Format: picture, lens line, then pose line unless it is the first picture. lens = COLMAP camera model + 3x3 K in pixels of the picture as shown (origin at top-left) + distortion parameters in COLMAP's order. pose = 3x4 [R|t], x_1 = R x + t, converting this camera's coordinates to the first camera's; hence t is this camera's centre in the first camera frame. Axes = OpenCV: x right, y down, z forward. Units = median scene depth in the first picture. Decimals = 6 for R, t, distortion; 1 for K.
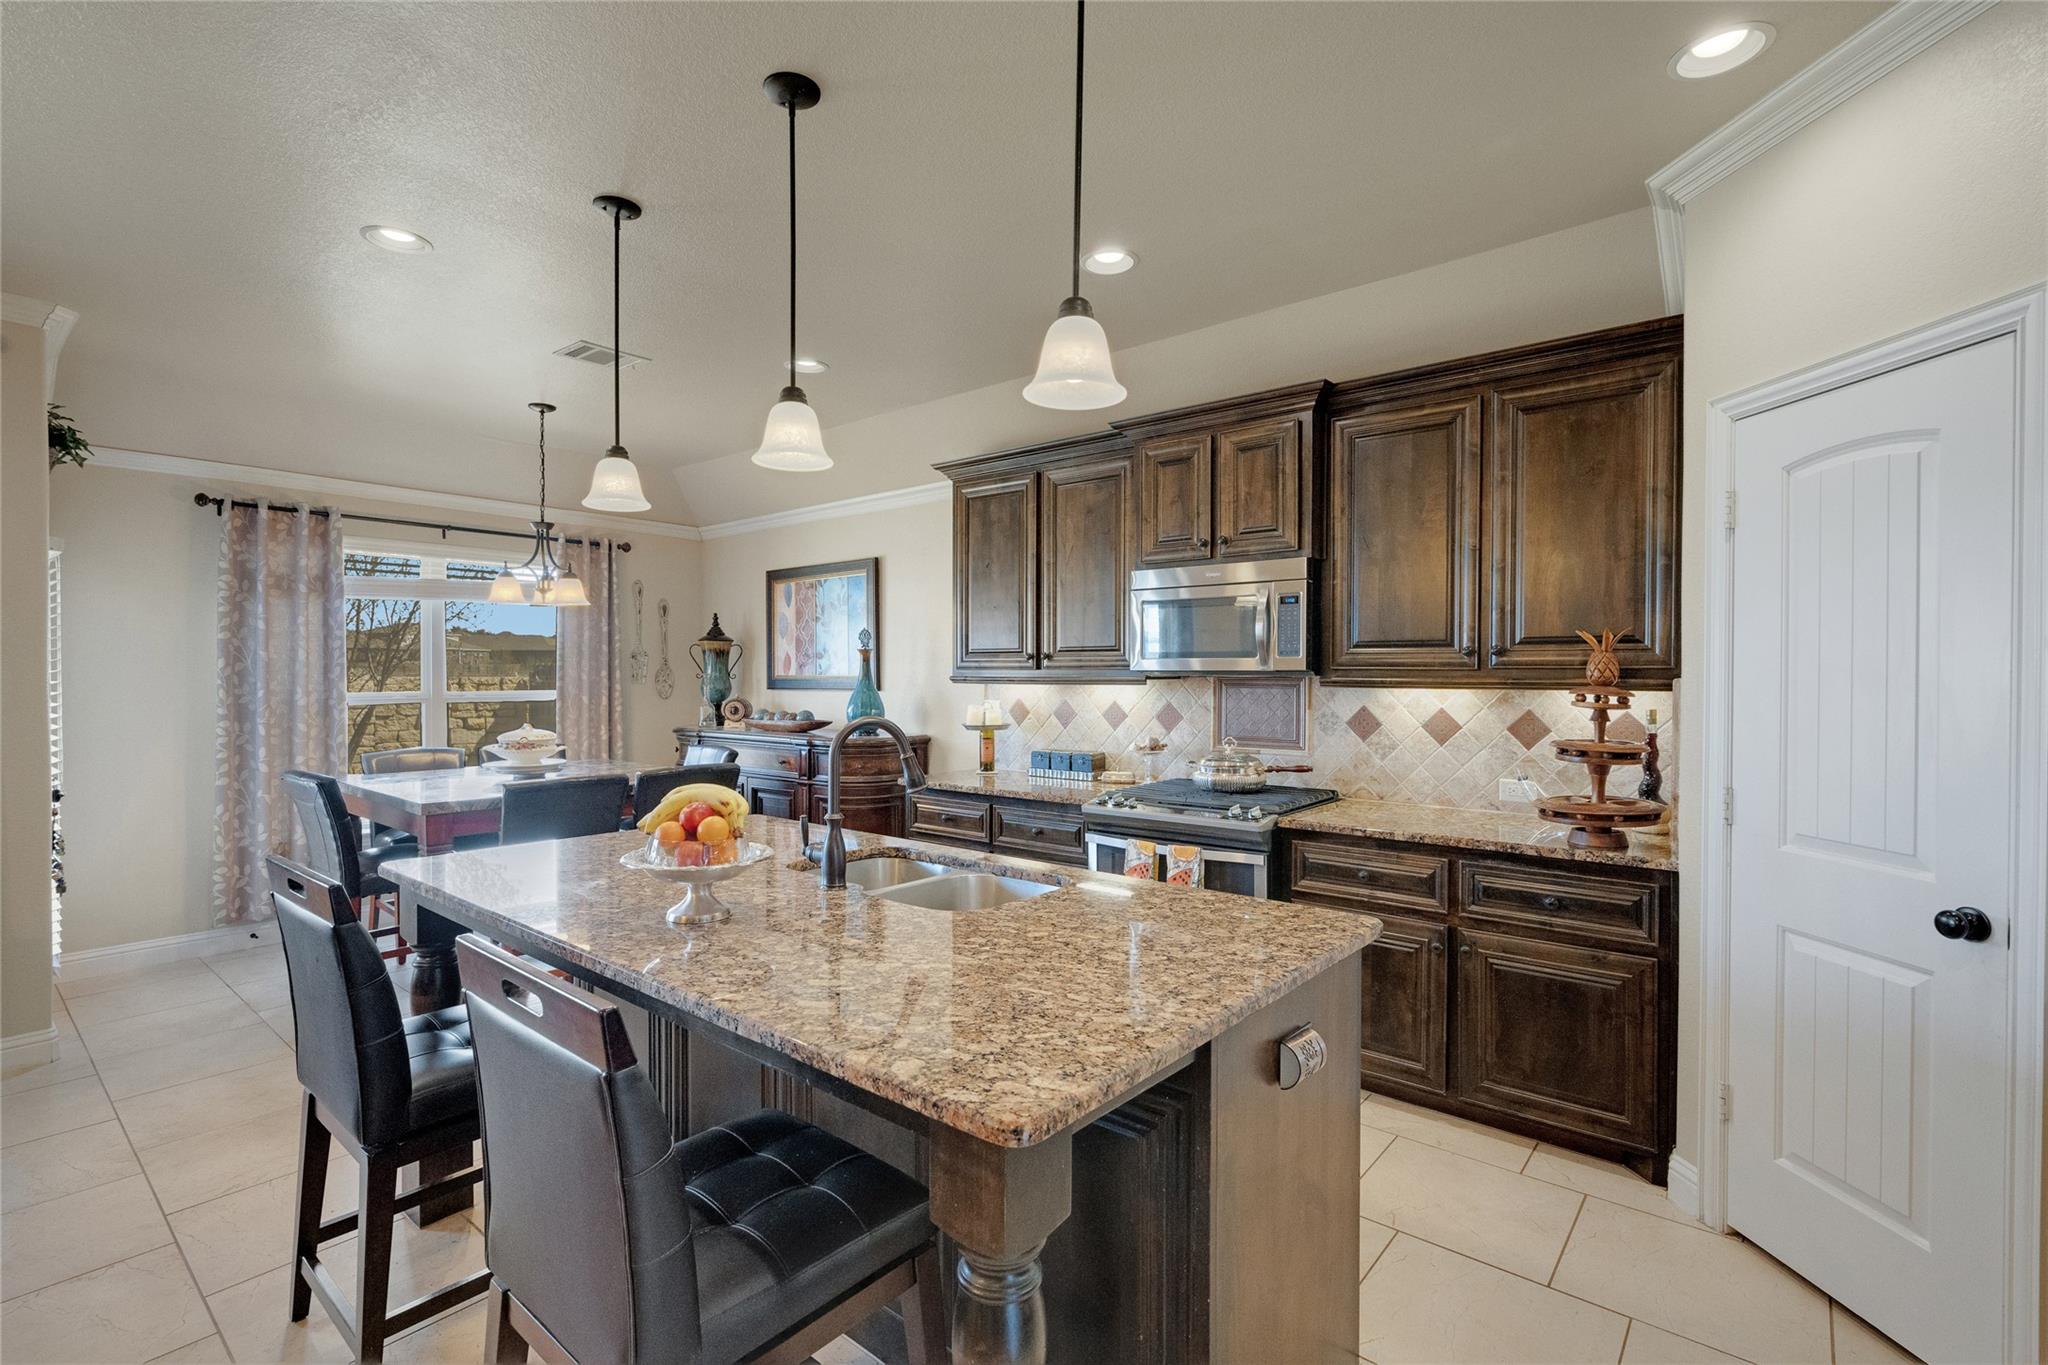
lens RADIAL K [[933.9, 0, 1020.2], [0, 933.9, 681.7], [0, 0, 1]] dist [-0.003487, 0.001807]
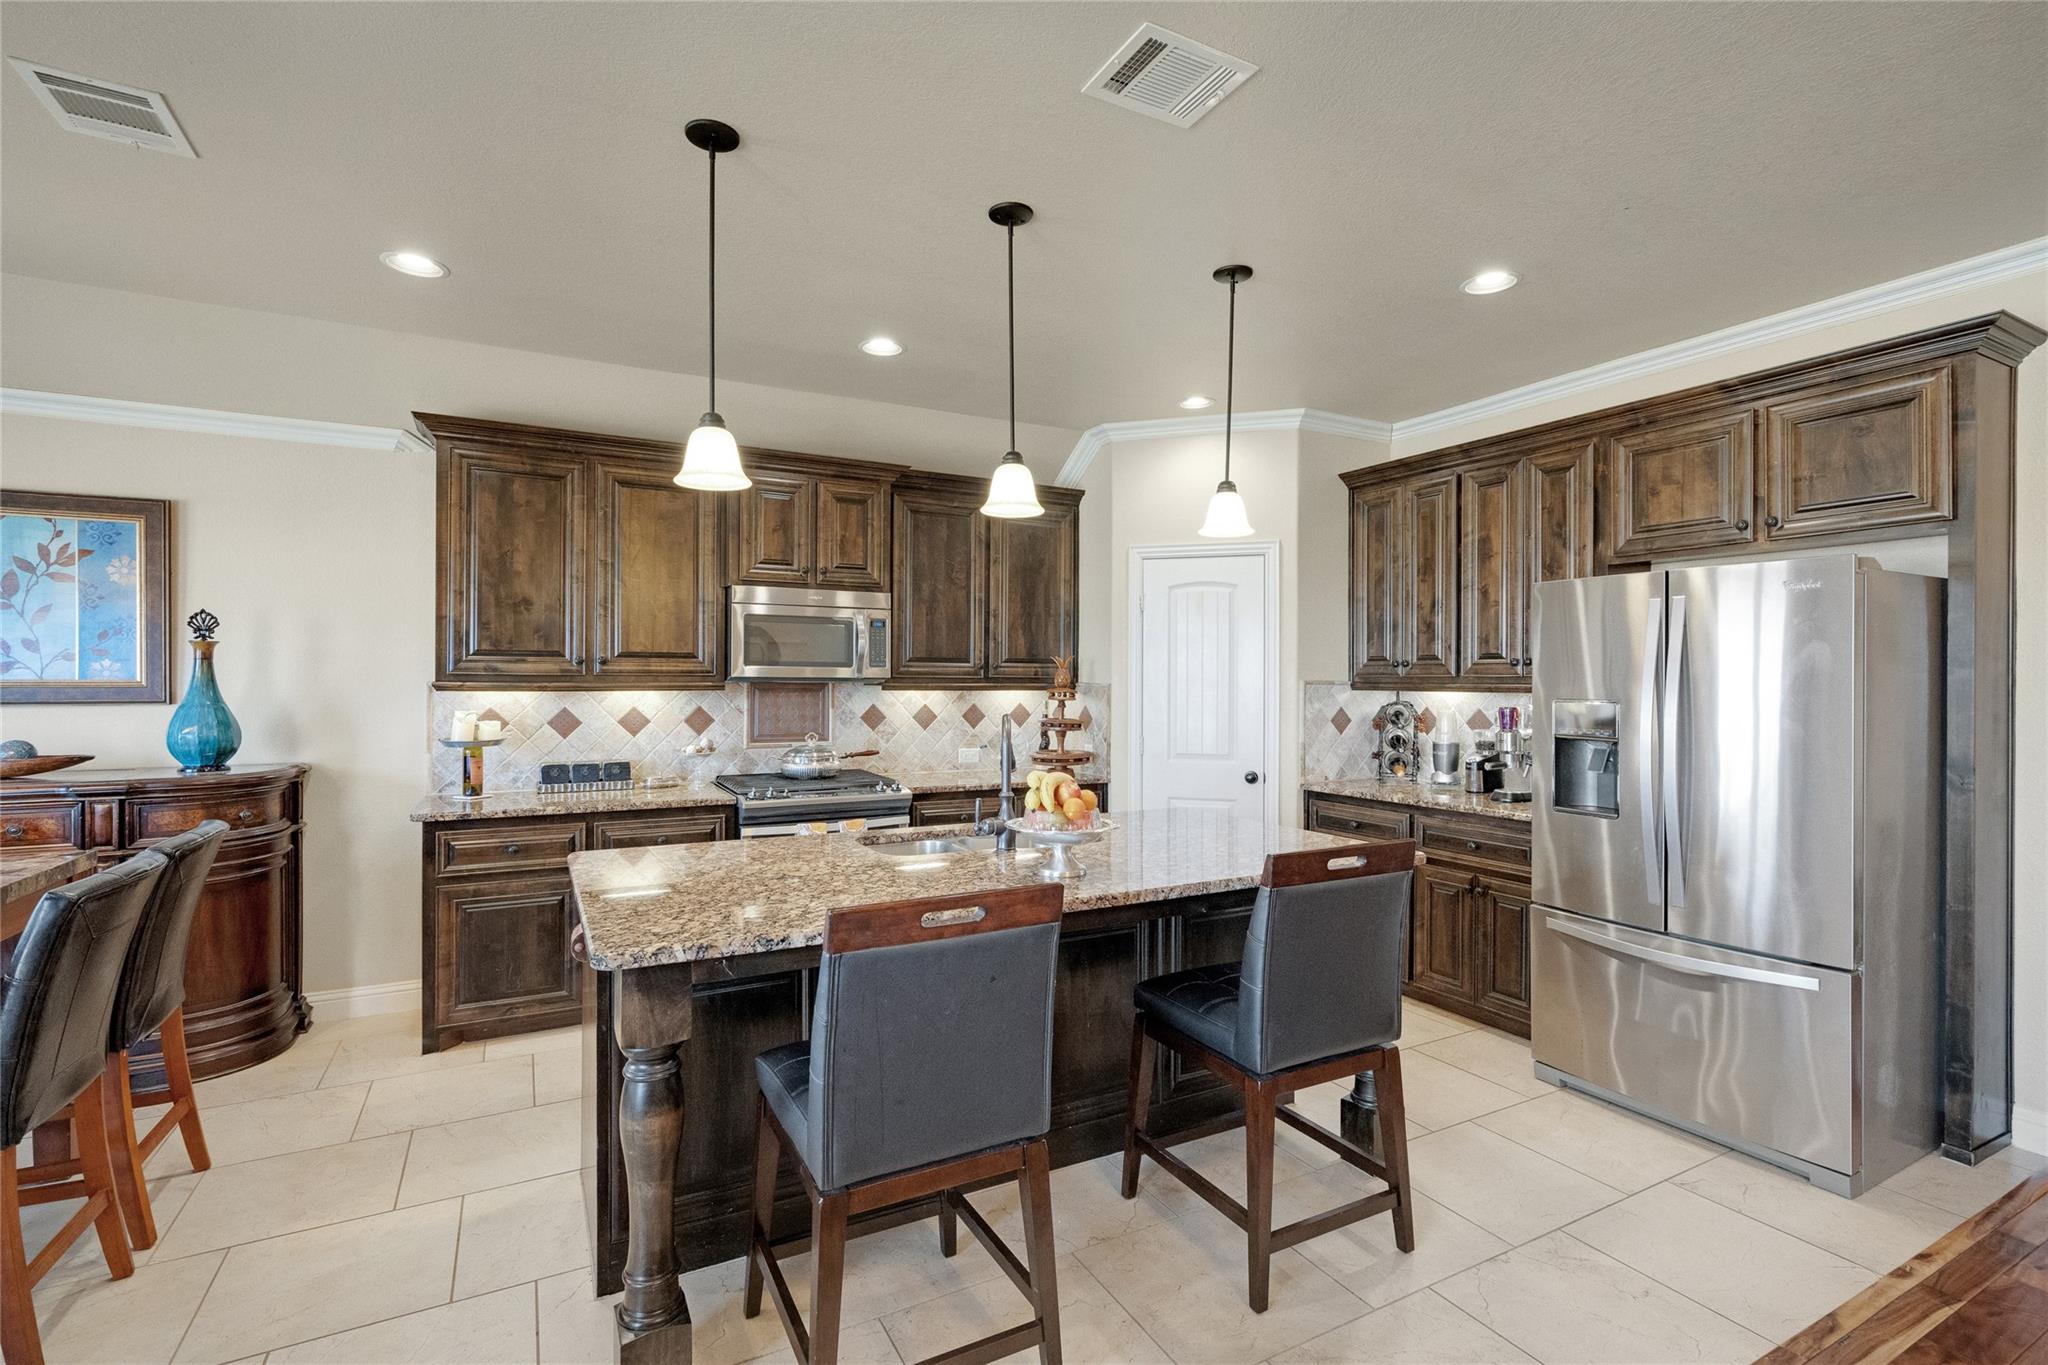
lens RADIAL K [[933.9, 0, 1015.1], [0, 933.9, 682.5], [0, 0, 1]] dist [-0.003487, 0.001807]
pose [[0.378734, 0.000249, 0.925506, -0.635618], [0.005248, 0.999983, -0.002417, -0.000697], [-0.925491, 0.005773, 0.378726, 0.239711]]
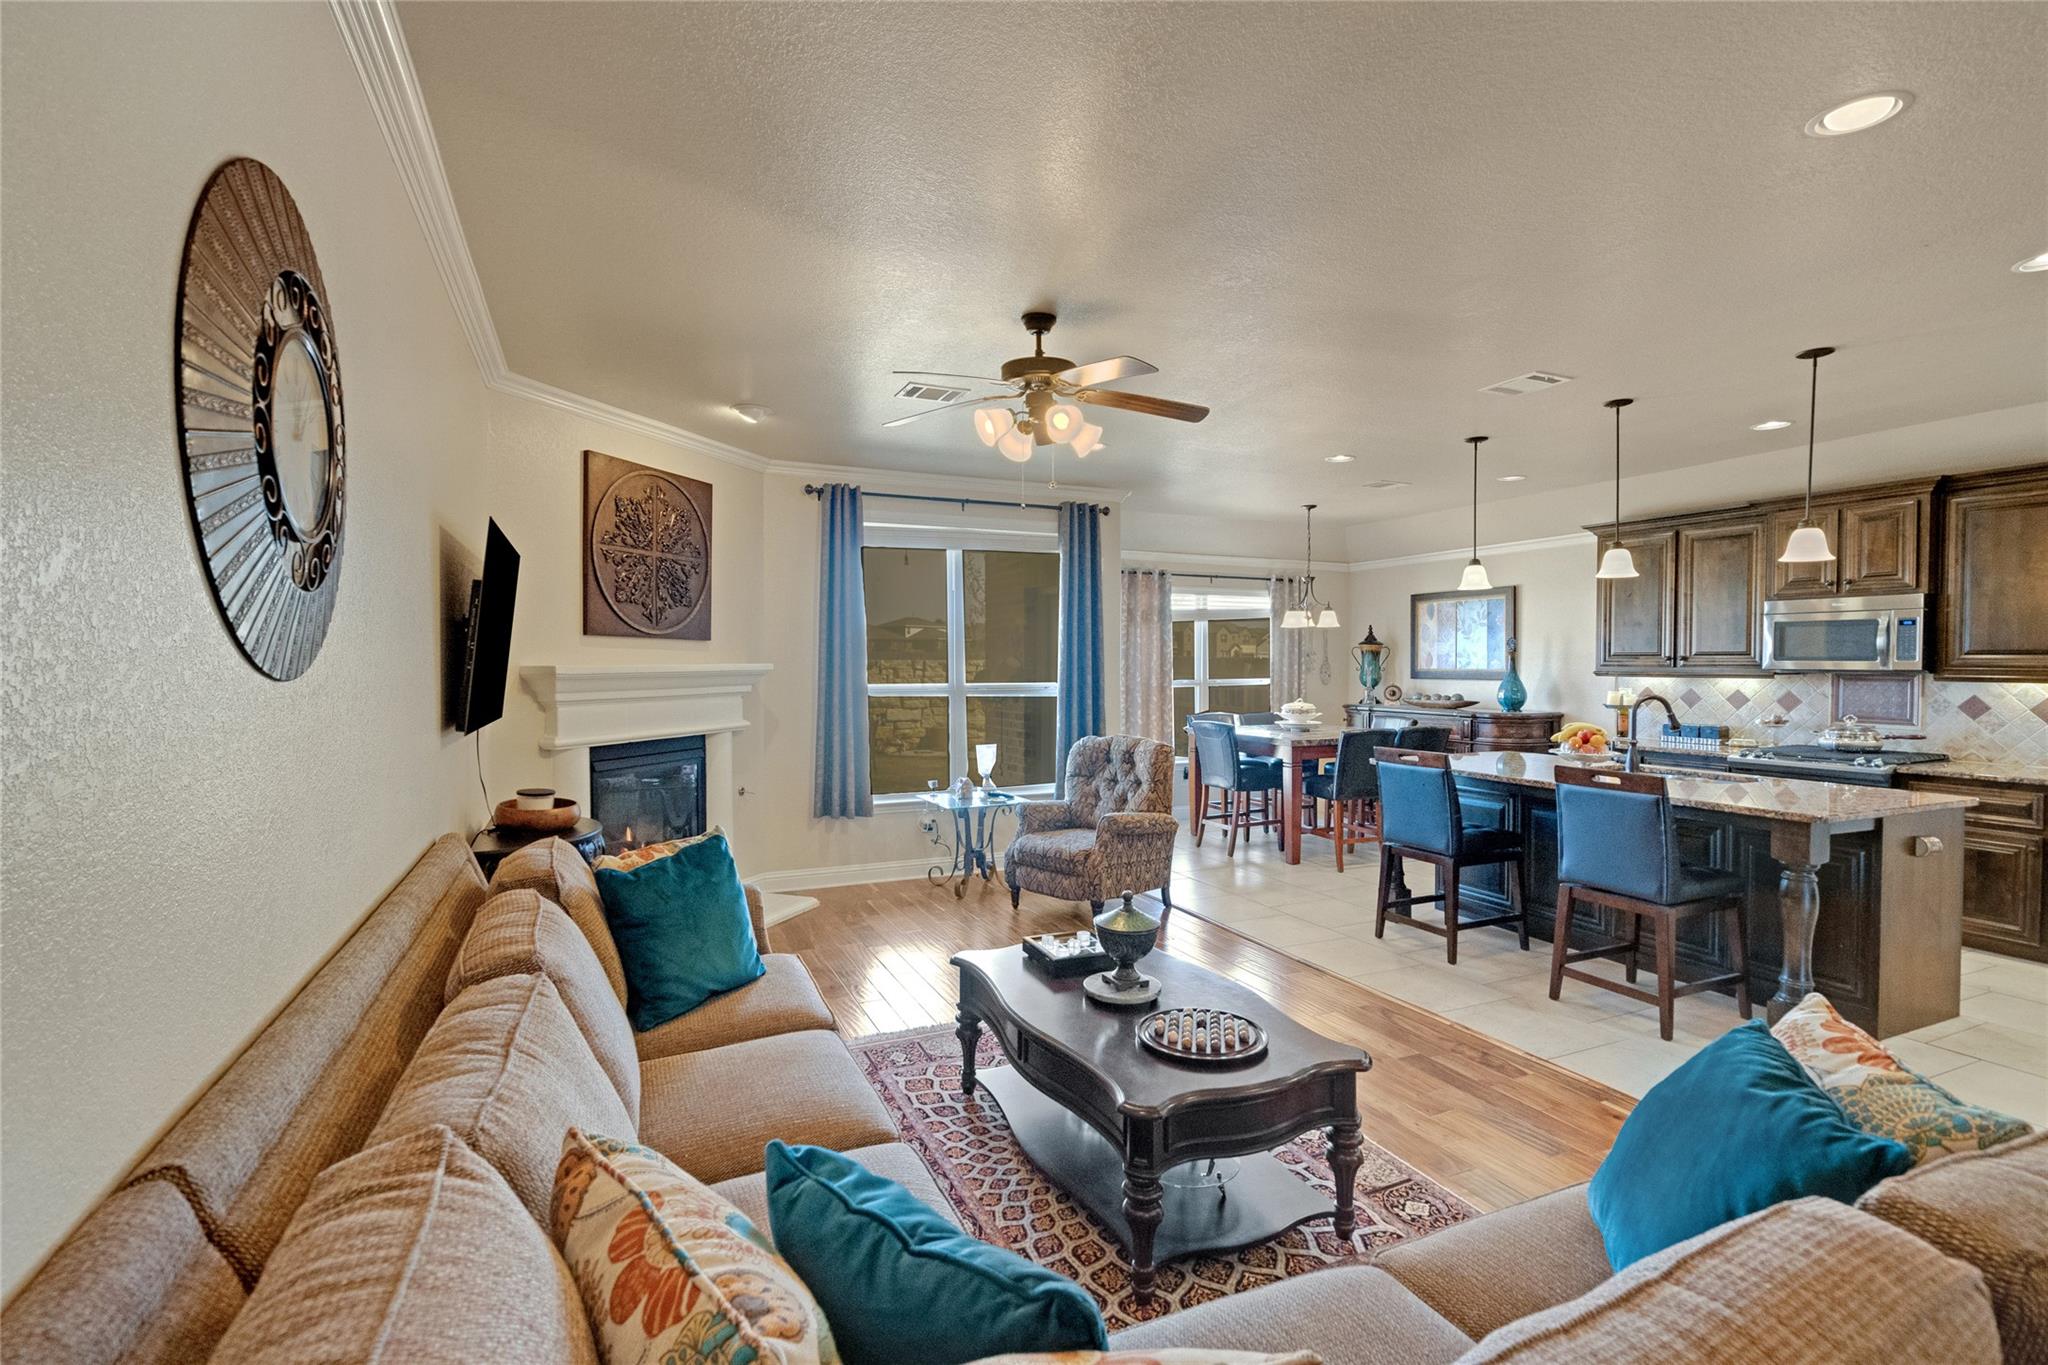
lens RADIAL K [[933.9, 0, 1024.8], [0, 933.9, 680.2], [0, 0, 1]] dist [-0.003487, 0.001807]
pose [[0.899786, 0.008800, -0.436243, -0.241629], [-0.003599, 0.999912, 0.012746, -0.007035], [0.436317, -0.009899, 0.899738, -0.699545]]
